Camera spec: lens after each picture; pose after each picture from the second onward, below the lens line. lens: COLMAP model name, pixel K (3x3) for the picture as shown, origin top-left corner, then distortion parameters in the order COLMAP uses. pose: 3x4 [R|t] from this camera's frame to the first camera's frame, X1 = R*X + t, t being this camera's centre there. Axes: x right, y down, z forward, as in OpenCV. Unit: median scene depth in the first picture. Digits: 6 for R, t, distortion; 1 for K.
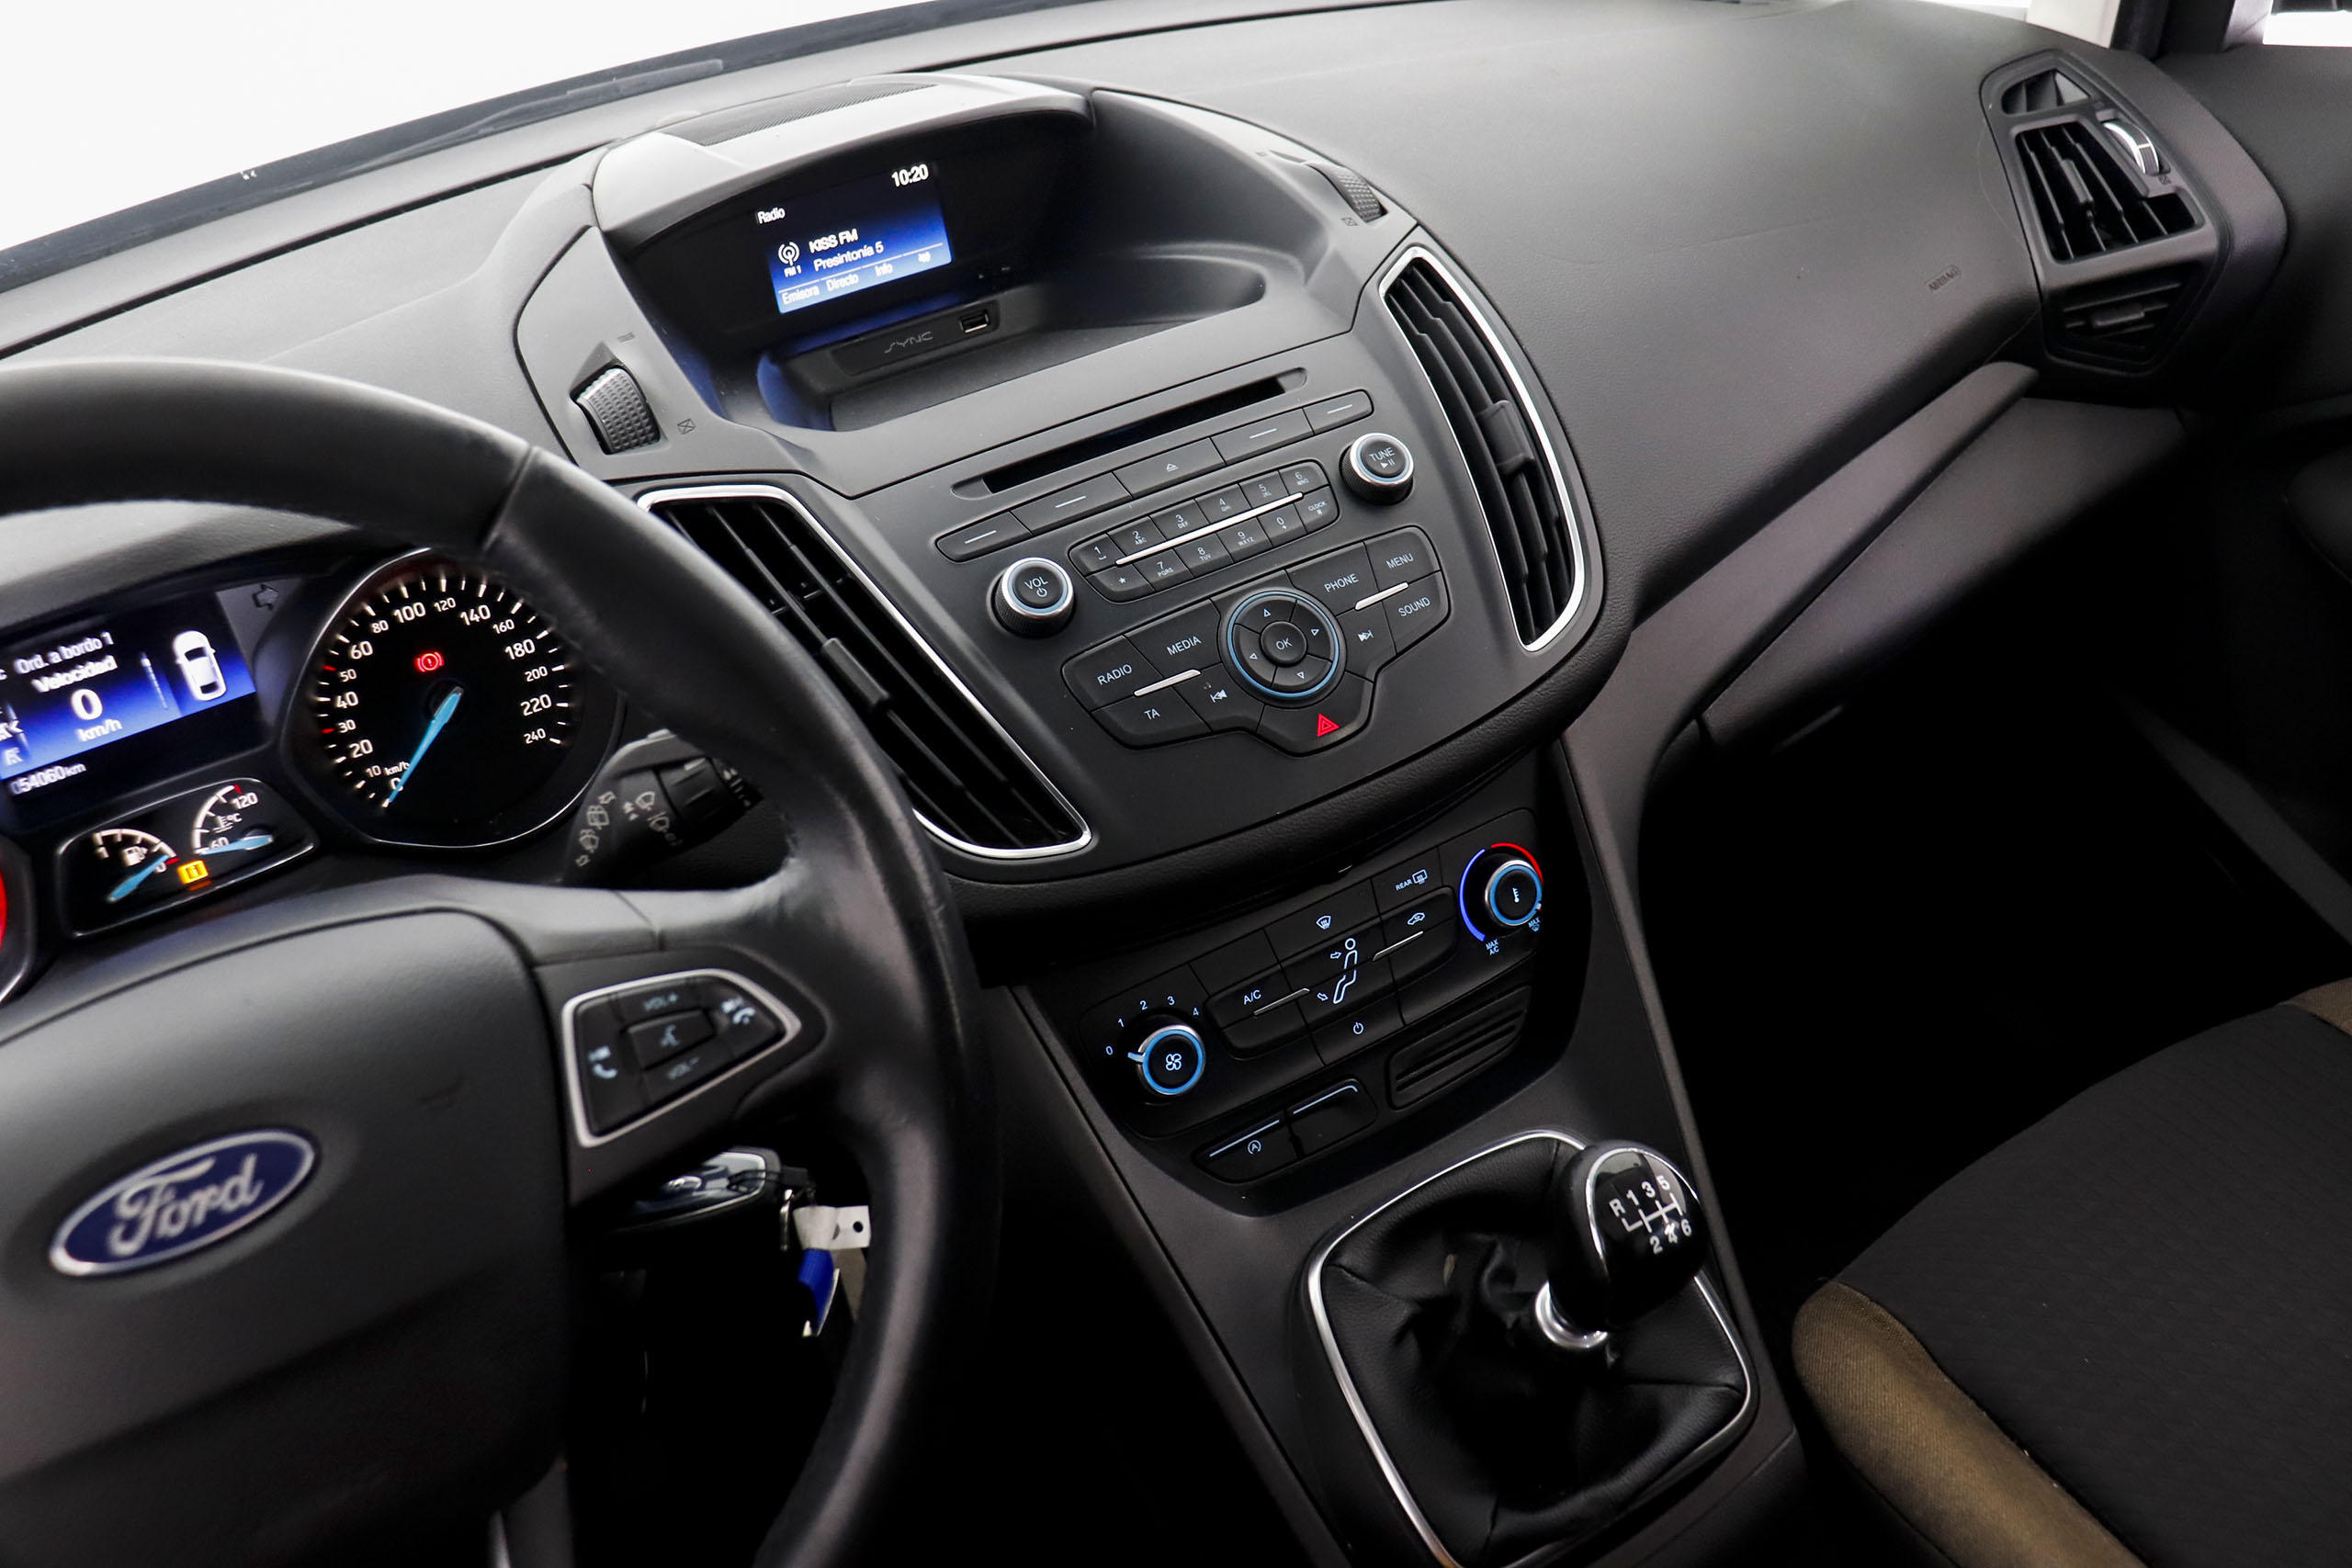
lens RADIAL K [[1937.9, 0, 1170.4], [0, 1937.9, 771.6], [0, 0, 1]] dist [-0.176890, 0.148225]
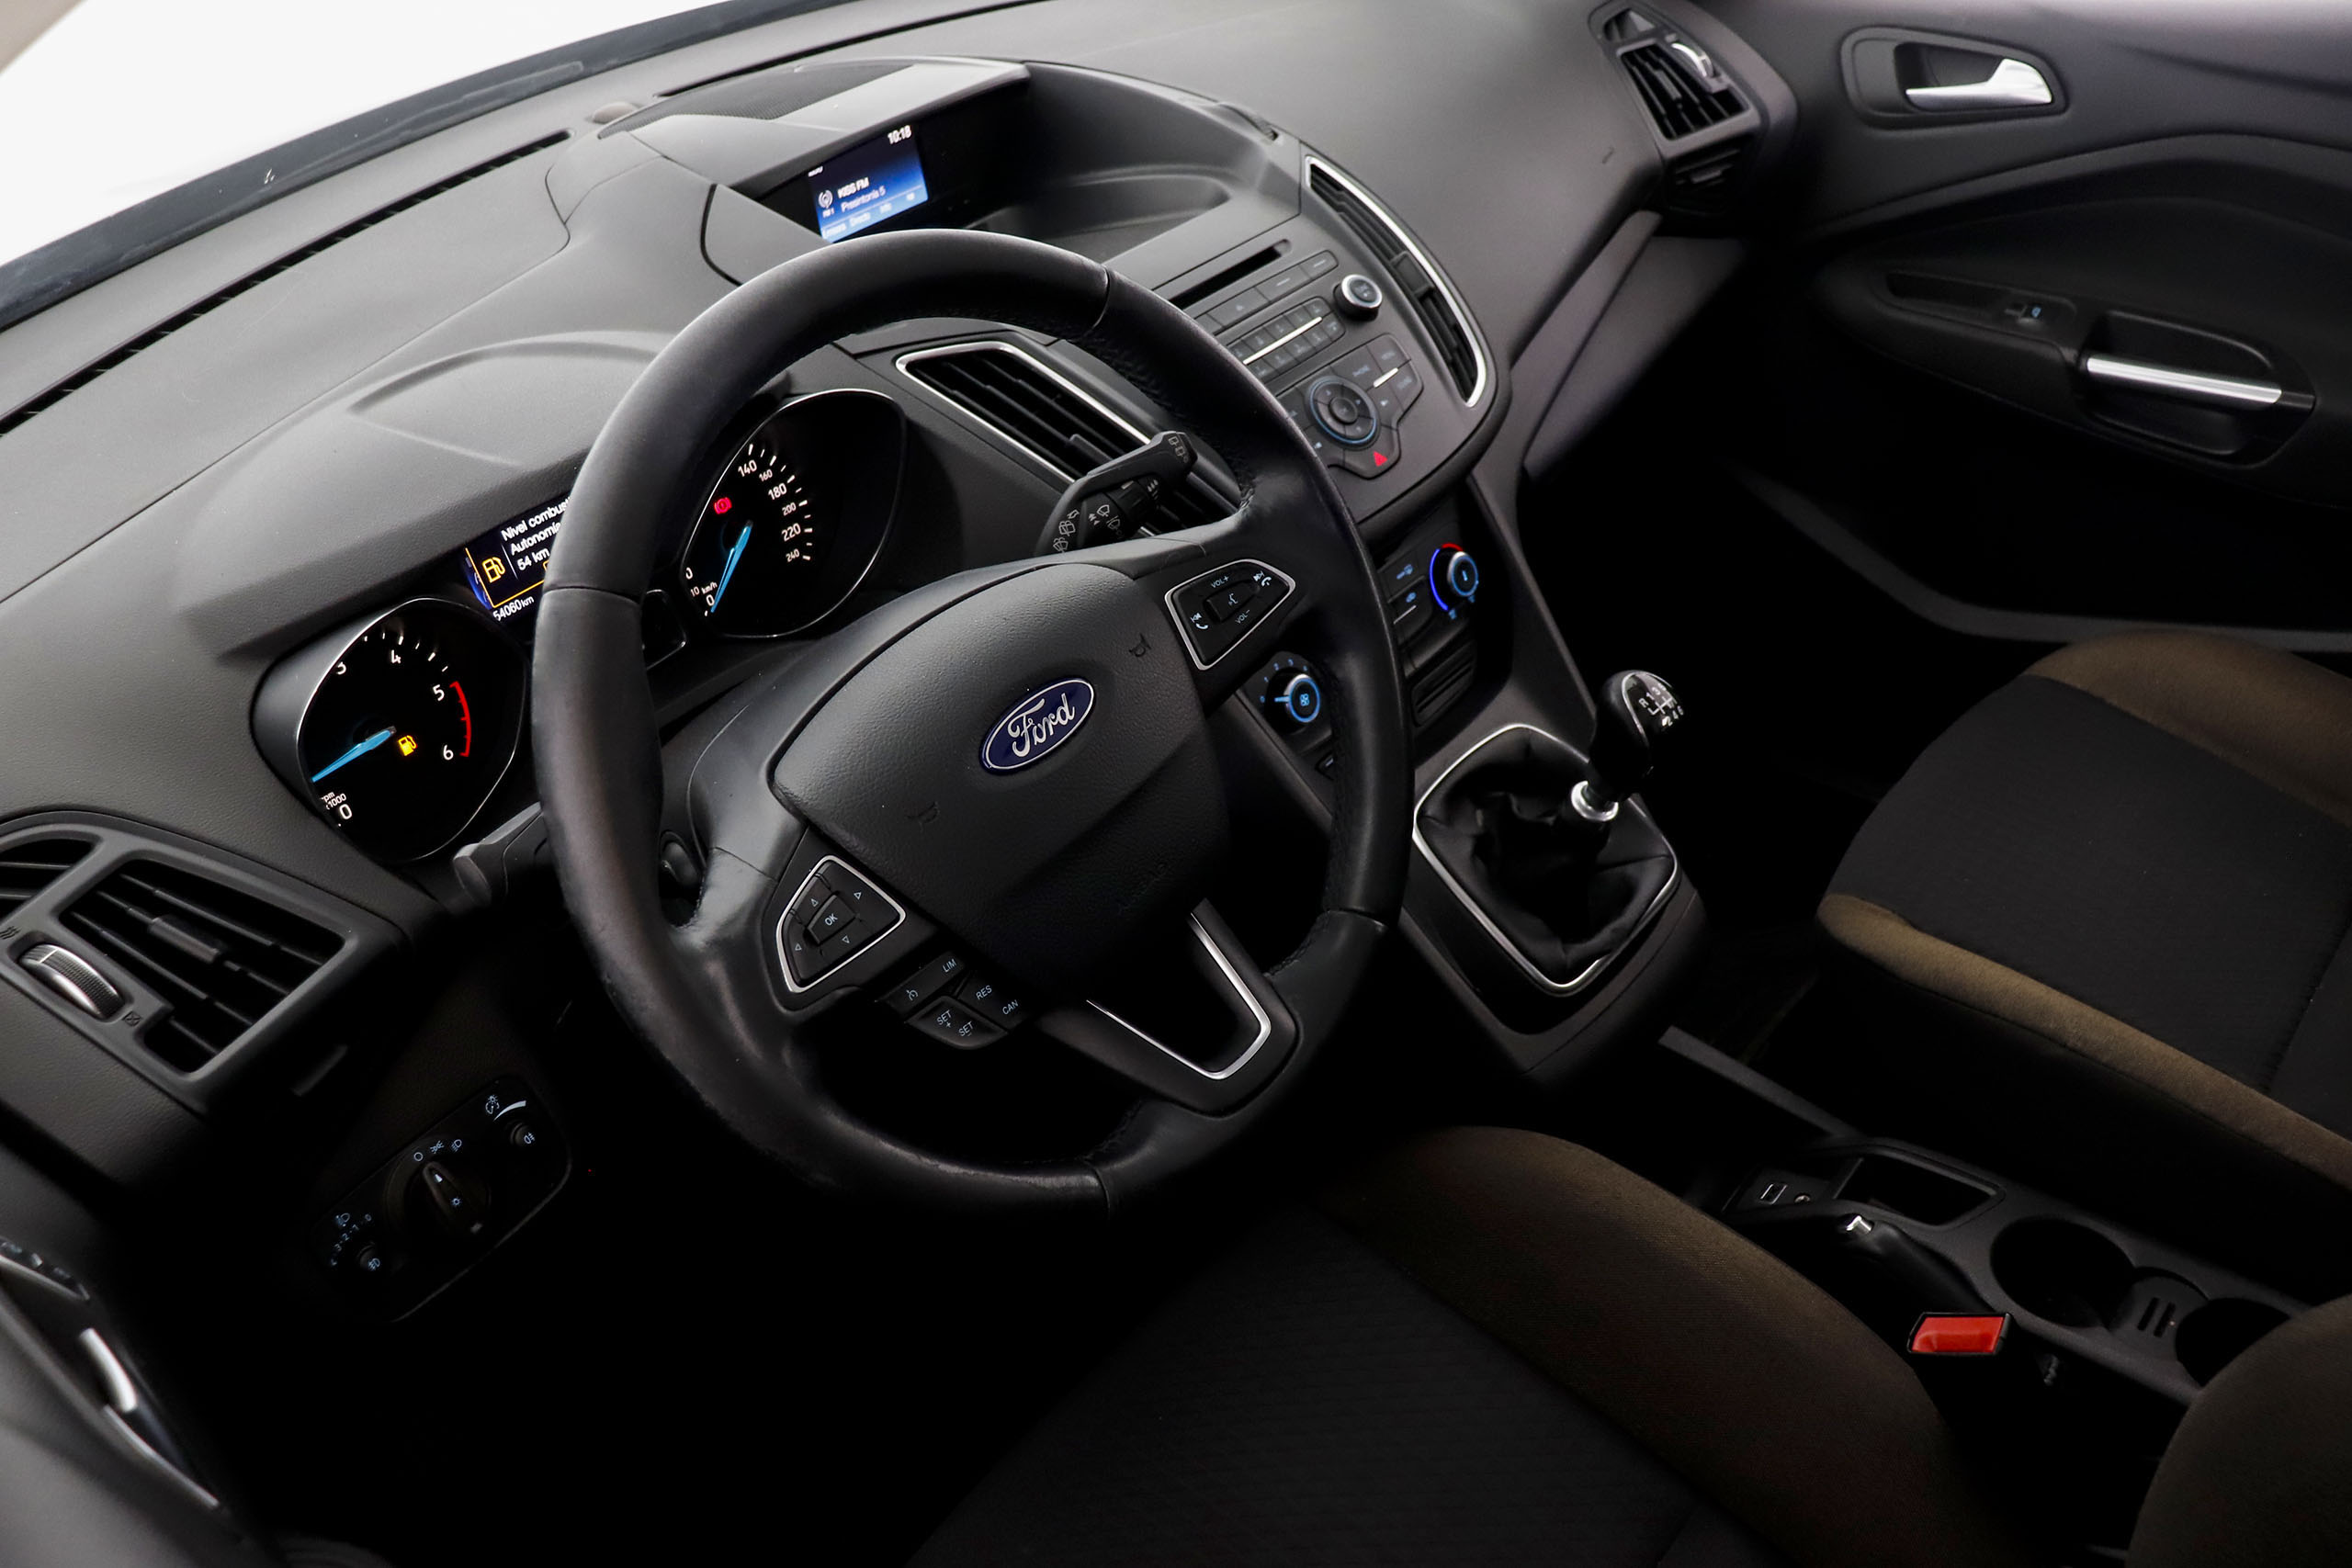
lens RADIAL K [[1930.2, 0, 1171.3], [0, 1930.2, 787.0], [0, 0, 1]] dist [-0.186854, 0.162166]
pose [[0.943739, -0.164143, 0.287078, -0.512762], [0.156866, 0.986436, 0.048333, 0.123166], [-0.291118, -0.000581, 0.956687, -0.380603]]
